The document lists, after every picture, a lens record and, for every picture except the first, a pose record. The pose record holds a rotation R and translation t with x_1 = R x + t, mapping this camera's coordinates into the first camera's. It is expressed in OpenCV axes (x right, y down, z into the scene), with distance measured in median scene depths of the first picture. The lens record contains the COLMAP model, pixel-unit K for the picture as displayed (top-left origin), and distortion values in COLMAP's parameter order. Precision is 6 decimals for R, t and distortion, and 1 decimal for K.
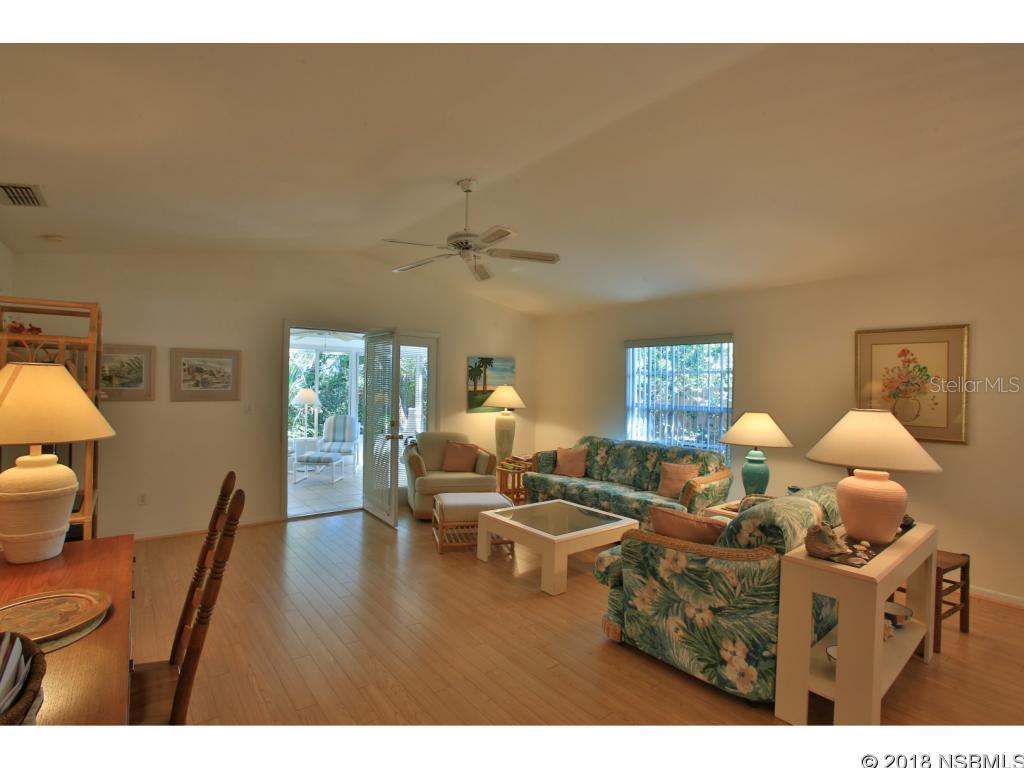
lens RADIAL K [[497.3, 0, 510.9], [0, 497.3, 383.3], [0, 0, 1]] dist [-0.018923, 0.002072]
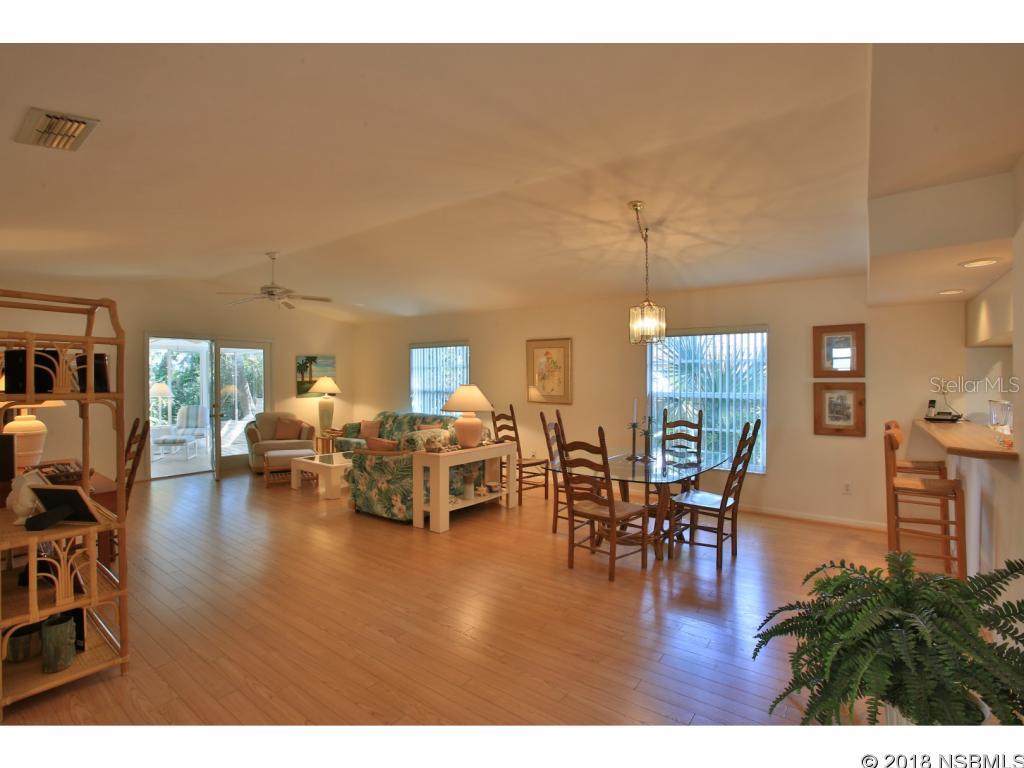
lens RADIAL K [[497.3, 0, 495.8], [0, 497.3, 394.6], [0, 0, 1]] dist [-0.018923, 0.002072]
pose [[0.976562, -0.024559, 0.213831, 0.174005], [0.016071, 0.999016, 0.041341, 0.004956], [-0.214636, -0.036936, 0.975995, -0.474372]]
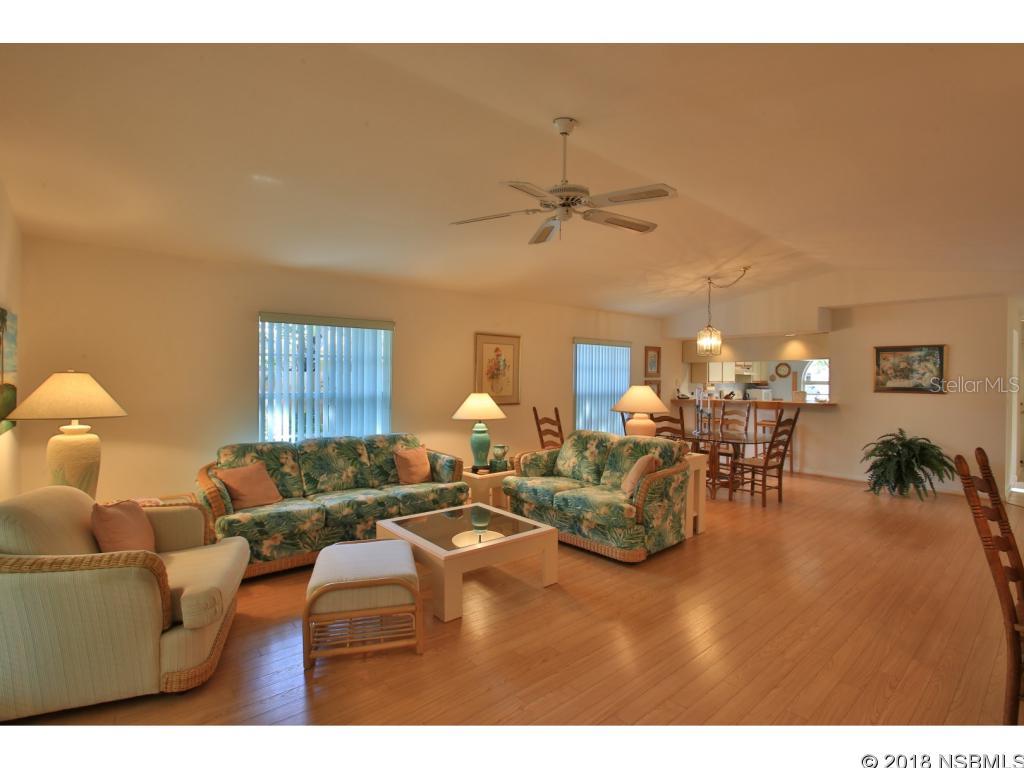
lens RADIAL K [[497.3, 0, 512.9], [0, 497.3, 380.0], [0, 0, 1]] dist [-0.018923, 0.002072]
pose [[0.008993, -0.029239, 0.999532, -0.557863], [-0.014463, 0.999464, 0.029367, -0.009721], [-0.999855, -0.014720, 0.008565, 0.657832]]
